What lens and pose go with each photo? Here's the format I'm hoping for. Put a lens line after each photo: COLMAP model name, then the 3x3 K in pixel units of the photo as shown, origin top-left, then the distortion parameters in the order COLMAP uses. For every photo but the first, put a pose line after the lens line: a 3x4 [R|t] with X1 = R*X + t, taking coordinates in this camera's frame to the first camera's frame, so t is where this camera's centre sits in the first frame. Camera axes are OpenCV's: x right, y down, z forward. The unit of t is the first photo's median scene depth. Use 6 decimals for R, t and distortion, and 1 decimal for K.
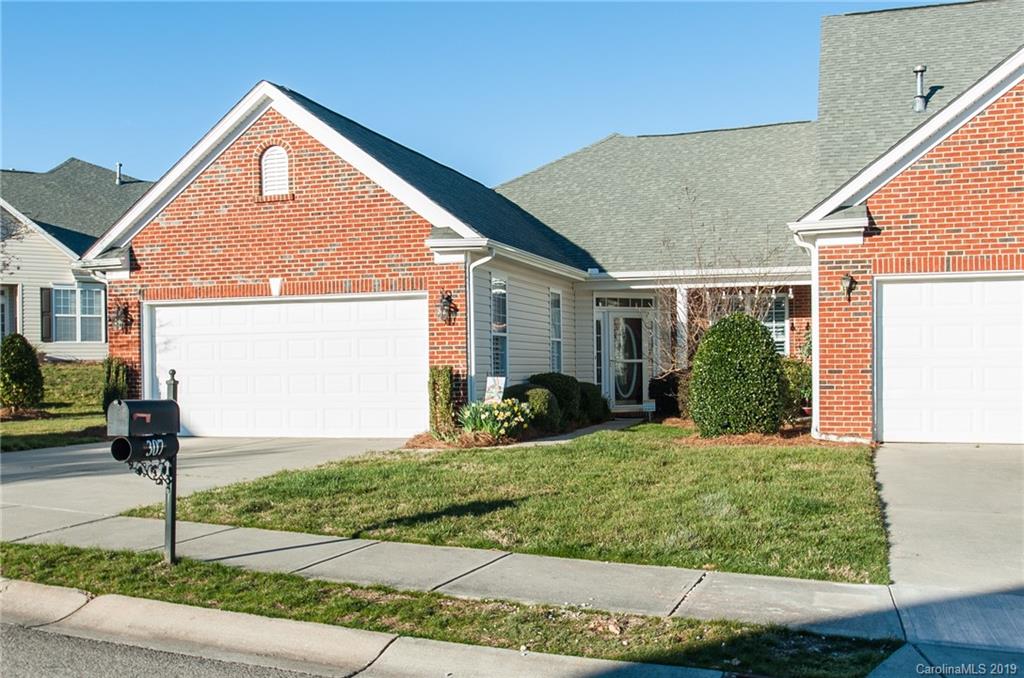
lens RADIAL K [[1085.4, 0, 410.1], [0, 1085.4, 362.2], [0, 0, 1]] dist [0.000451, -0.004581]
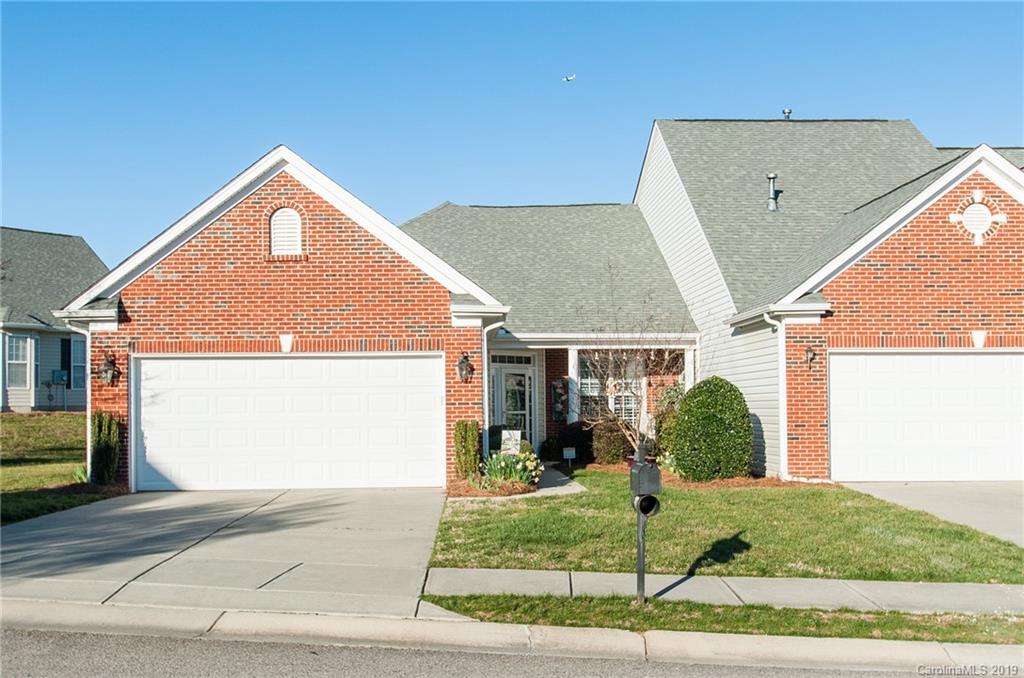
lens RADIAL K [[1085.4, 0, 410.1], [0, 1085.4, 362.2], [0, 0, 1]] dist [0.000451, -0.004581]
pose [[0.940794, 0.015825, 0.338609, -0.365172], [-0.002675, 0.999225, -0.039269, -0.011381], [-0.338968, 0.036038, 0.940107, -0.010409]]
